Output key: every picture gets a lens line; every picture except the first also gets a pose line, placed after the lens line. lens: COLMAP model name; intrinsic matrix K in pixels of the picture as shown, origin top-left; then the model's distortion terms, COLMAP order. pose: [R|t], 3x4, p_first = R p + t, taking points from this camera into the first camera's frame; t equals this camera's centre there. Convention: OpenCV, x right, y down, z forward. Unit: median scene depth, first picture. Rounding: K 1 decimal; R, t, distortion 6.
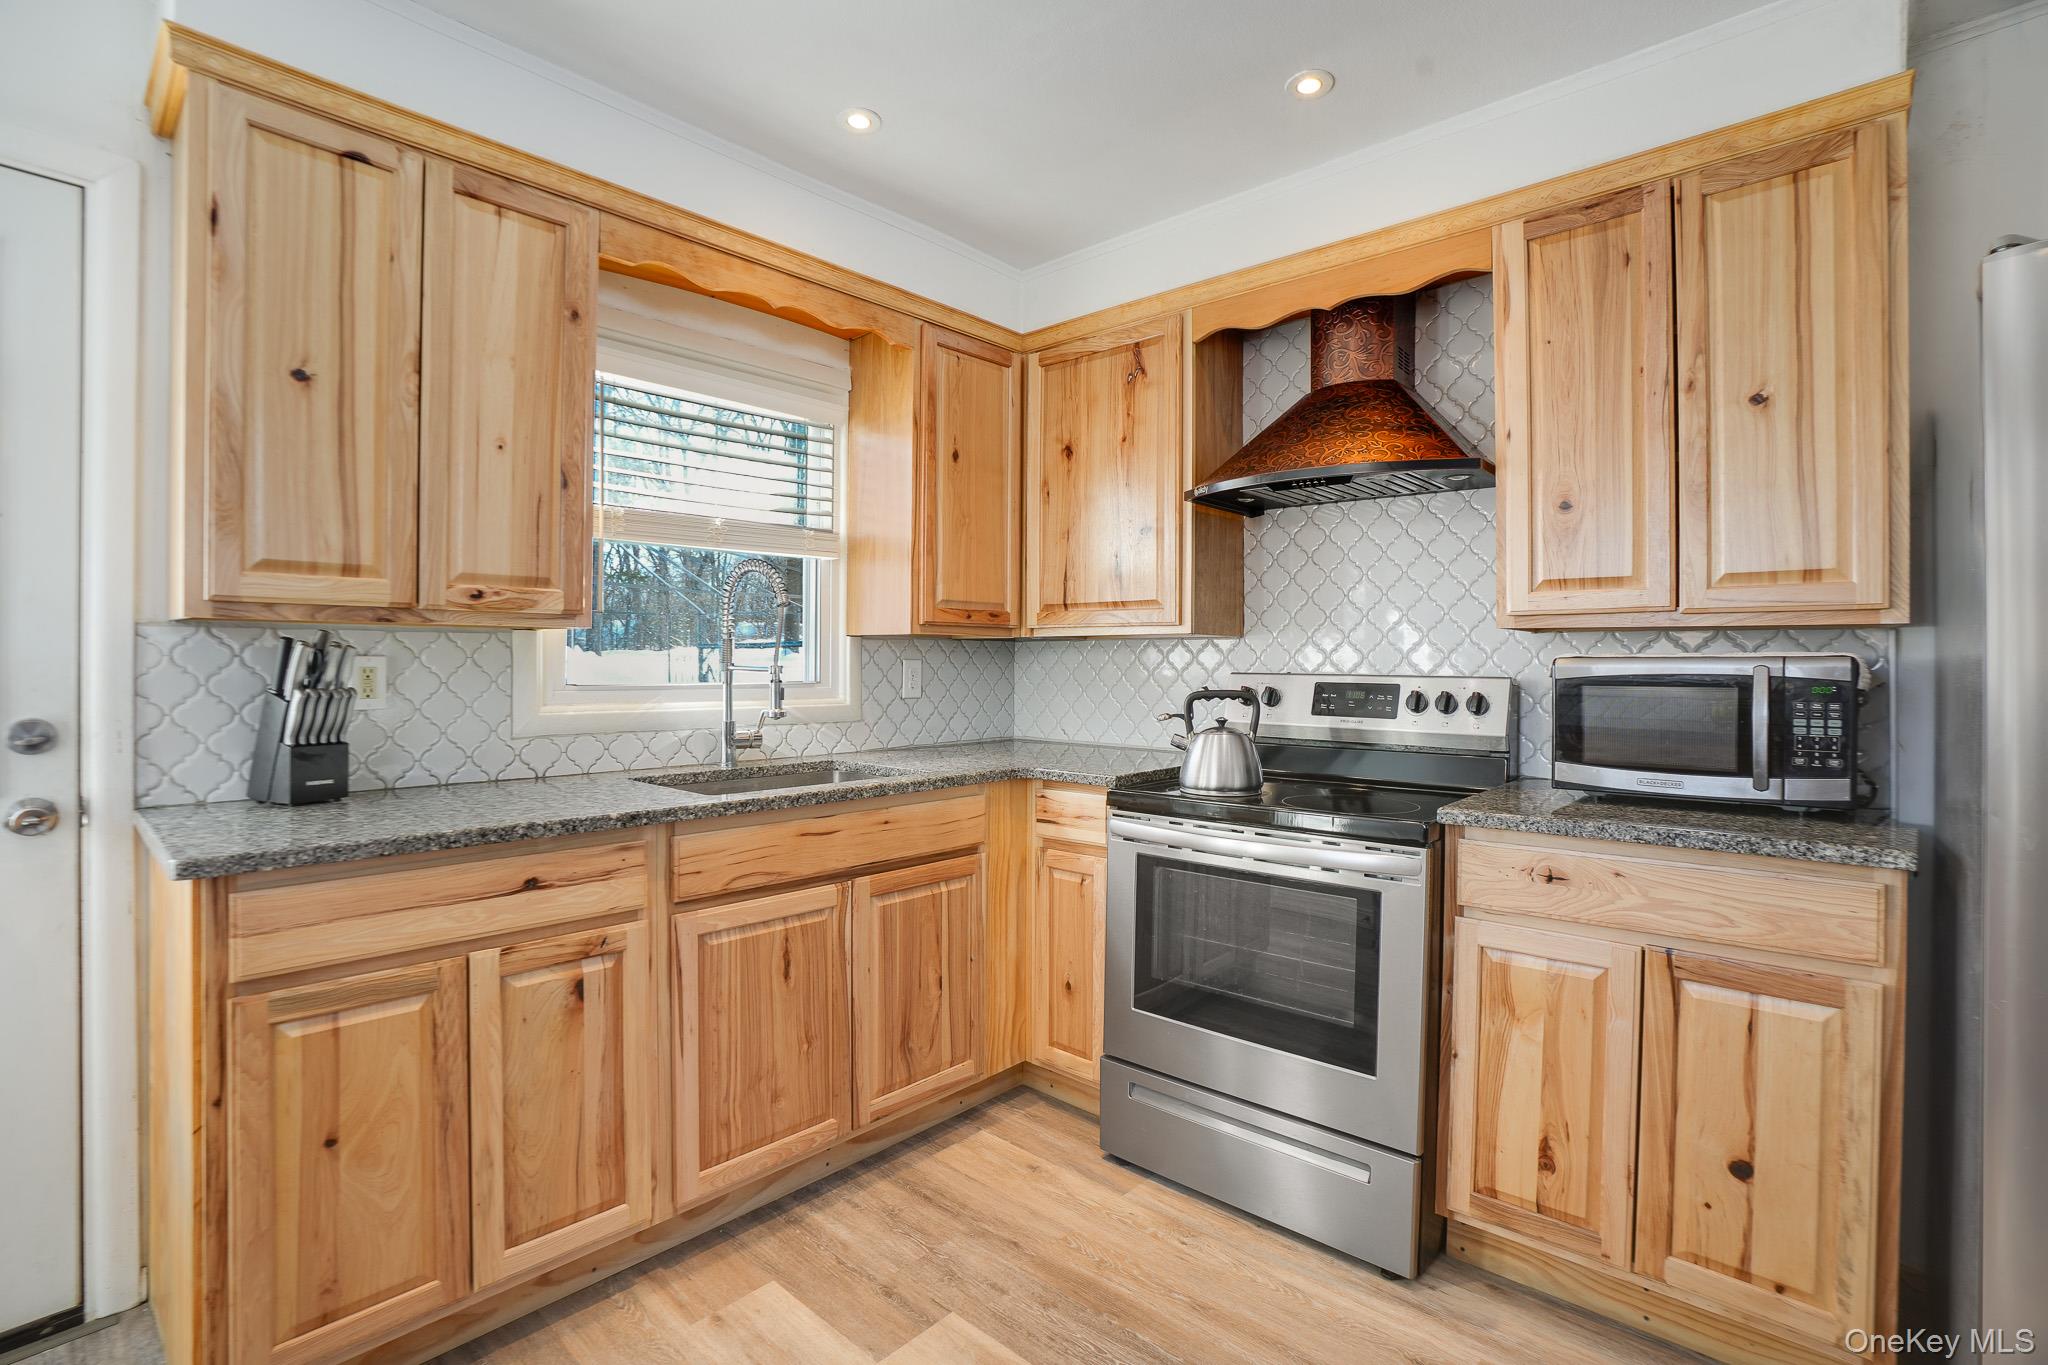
lens RADIAL K [[950.3, 0, 1025.3], [0, 950.3, 668.9], [0, 0, 1]] dist [-0.077890, 0.031269]
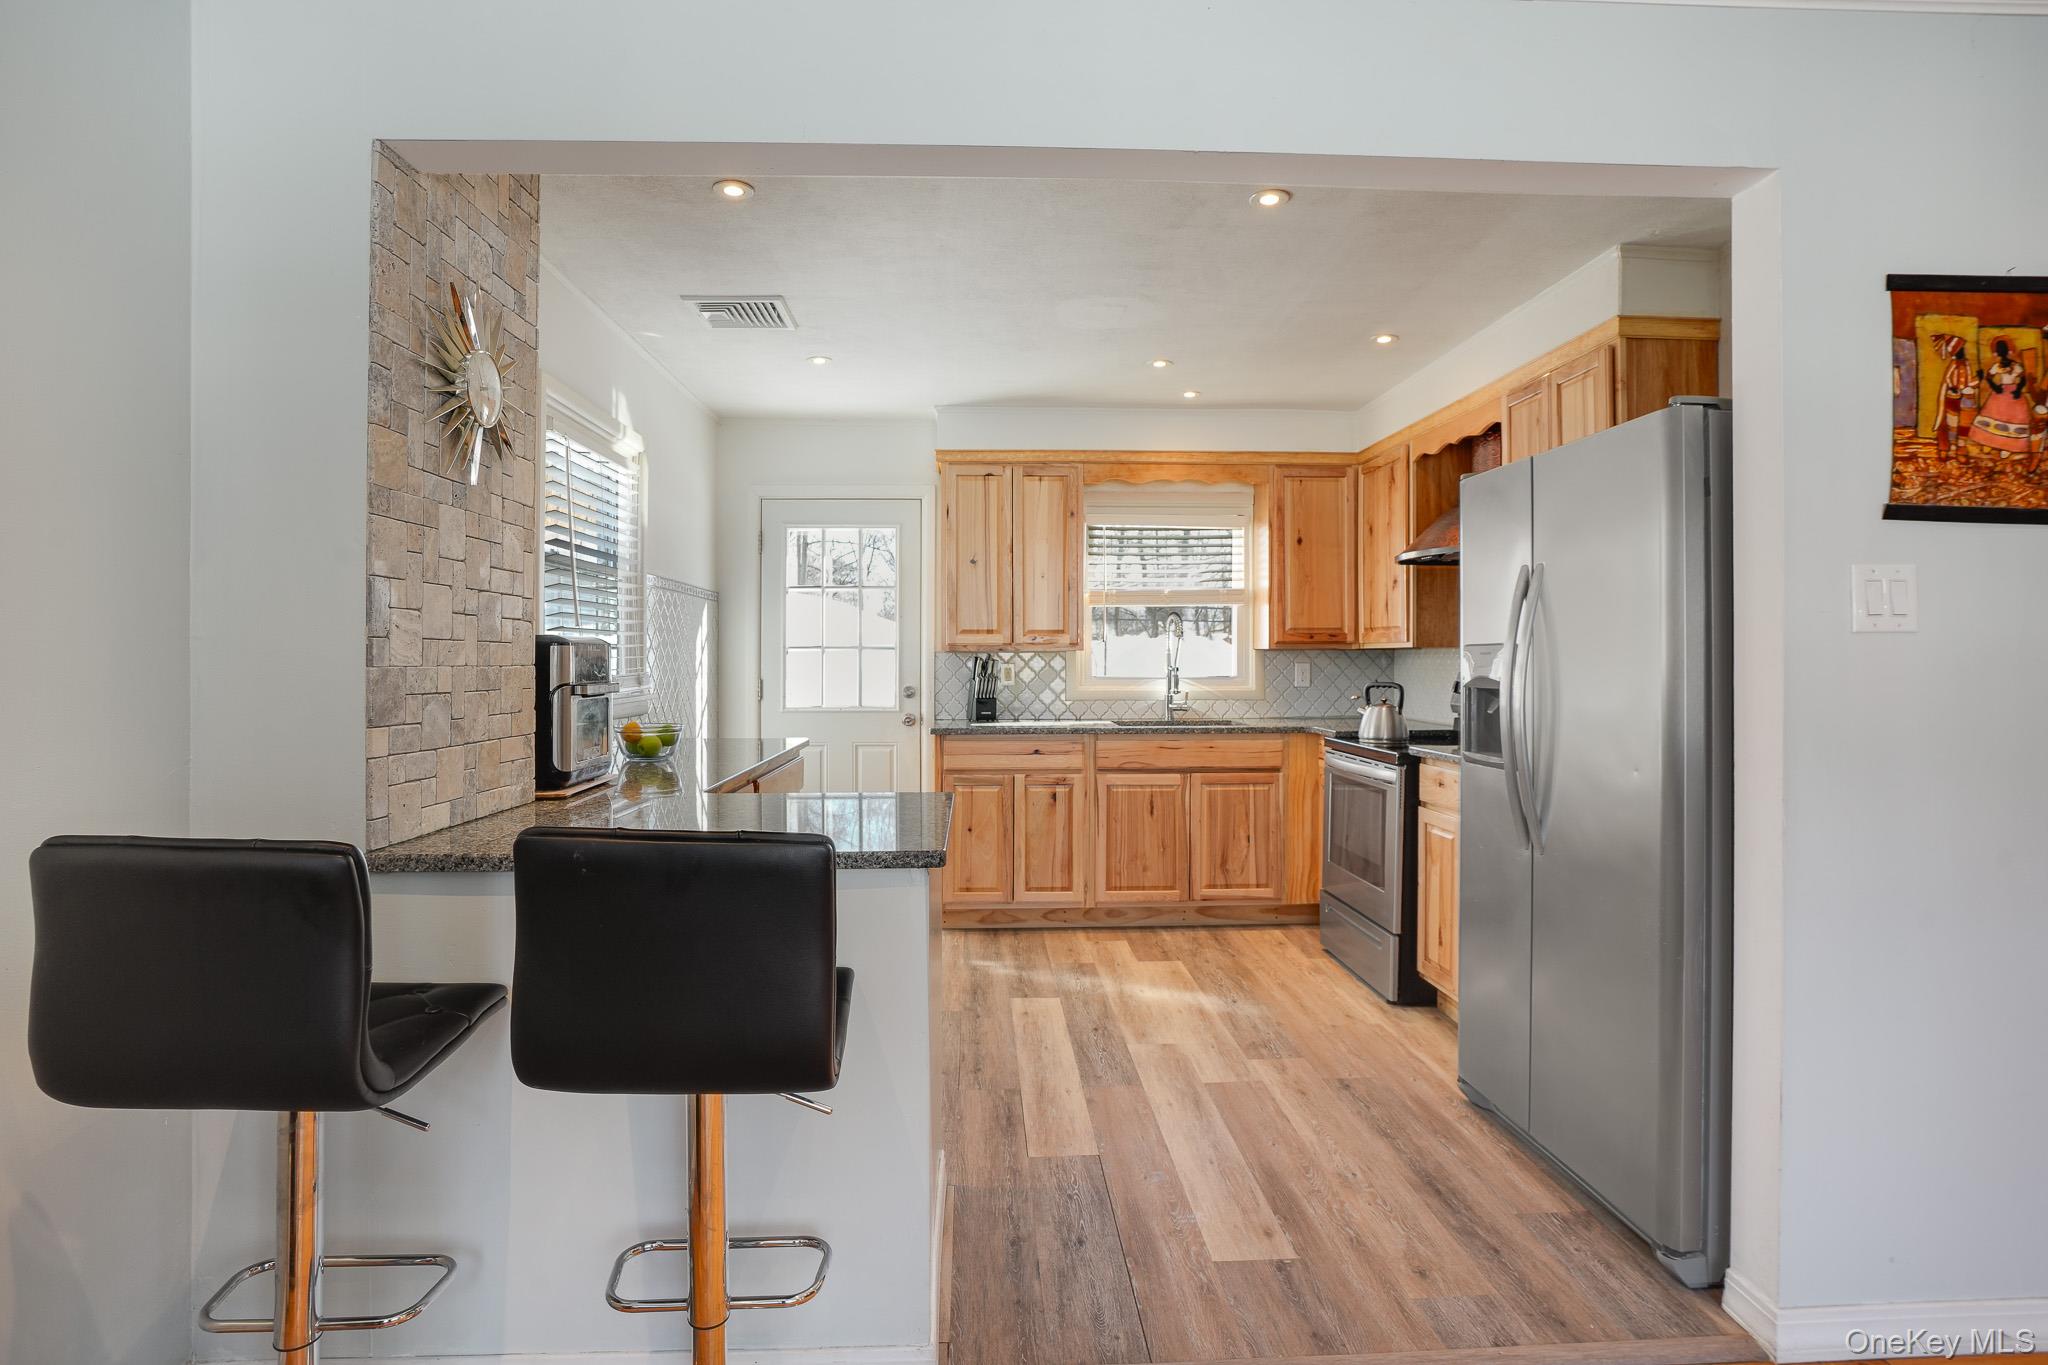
lens RADIAL K [[969.5, 0, 1023.5], [0, 969.5, 657.1], [0, 0, 1]] dist [-0.037723, 0.000891]
pose [[0.717514, -0.005584, -0.696522, 1.168260], [-0.000830, 0.999960, -0.008872, -0.008102], [0.696543, 0.006944, 0.717481, -0.855397]]
